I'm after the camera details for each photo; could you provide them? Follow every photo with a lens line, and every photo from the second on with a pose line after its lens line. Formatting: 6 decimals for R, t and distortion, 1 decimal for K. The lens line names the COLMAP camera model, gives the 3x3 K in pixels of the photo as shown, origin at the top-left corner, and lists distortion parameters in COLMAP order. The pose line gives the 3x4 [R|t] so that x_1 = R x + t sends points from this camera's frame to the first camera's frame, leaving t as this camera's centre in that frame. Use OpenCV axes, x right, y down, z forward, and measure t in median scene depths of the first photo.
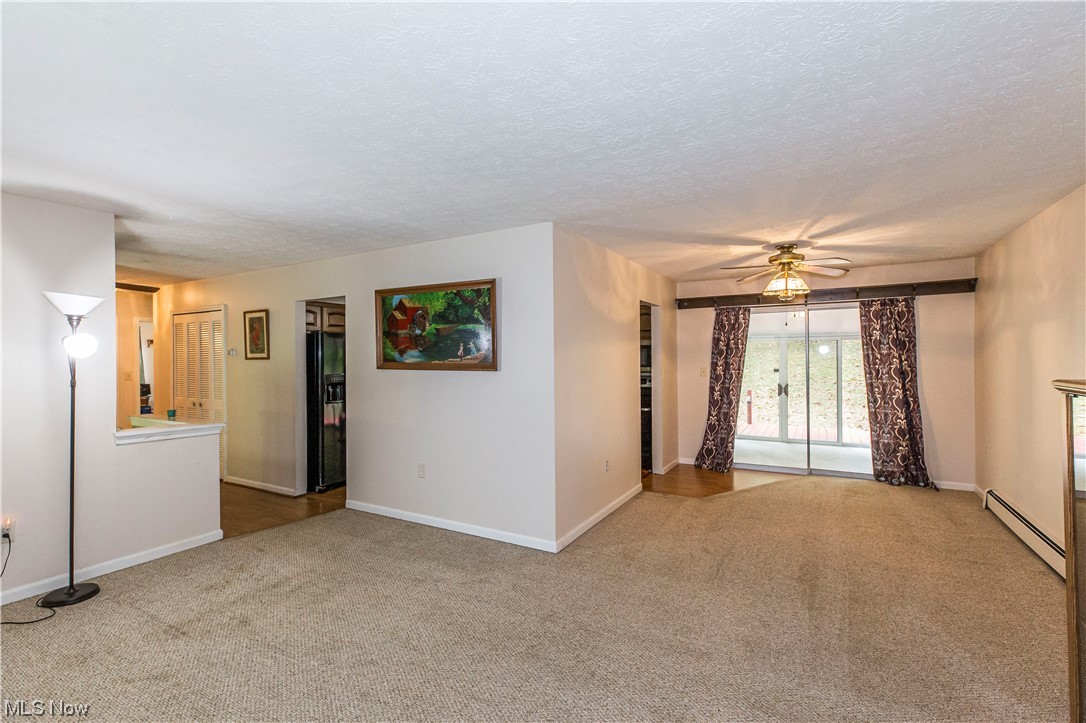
lens RADIAL K [[490.7, 0, 537.8], [0, 490.7, 357.9], [0, 0, 1]] dist [-0.001917, -0.000507]
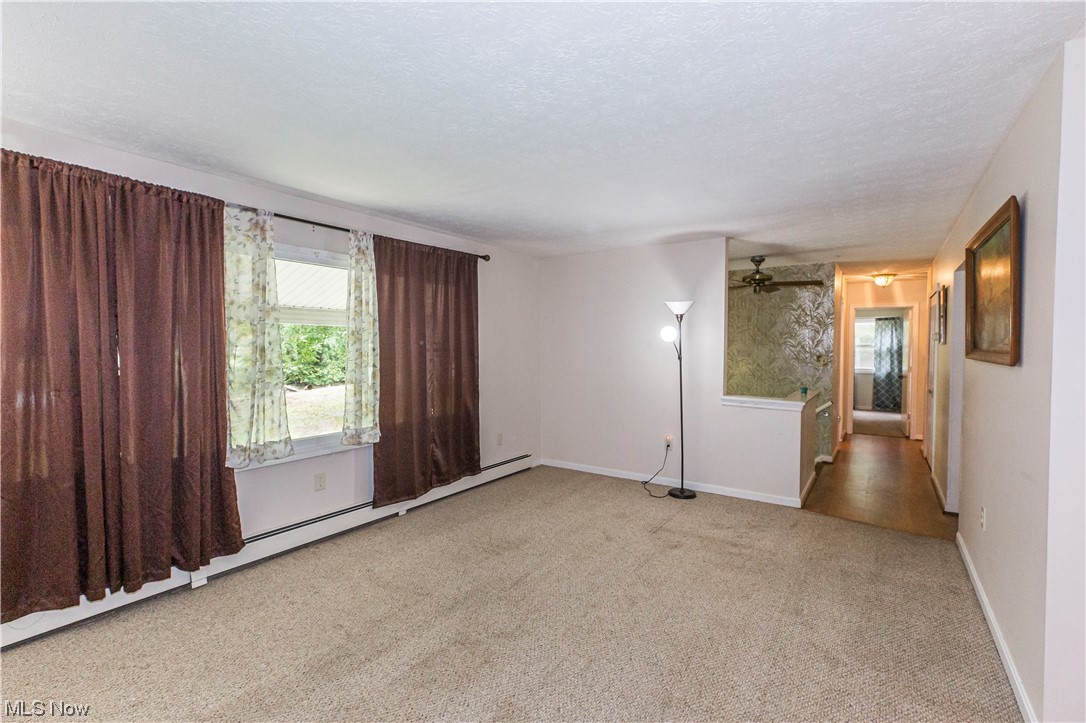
lens RADIAL K [[490.7, 0, 537.4], [0, 490.7, 359.5], [0, 0, 1]] dist [-0.001917, -0.000507]
pose [[-0.083099, 0.032170, -0.996022, 0.602826], [-0.002044, 0.999471, 0.032452, 0.005585], [0.996539, 0.004733, -0.082990, 0.639083]]
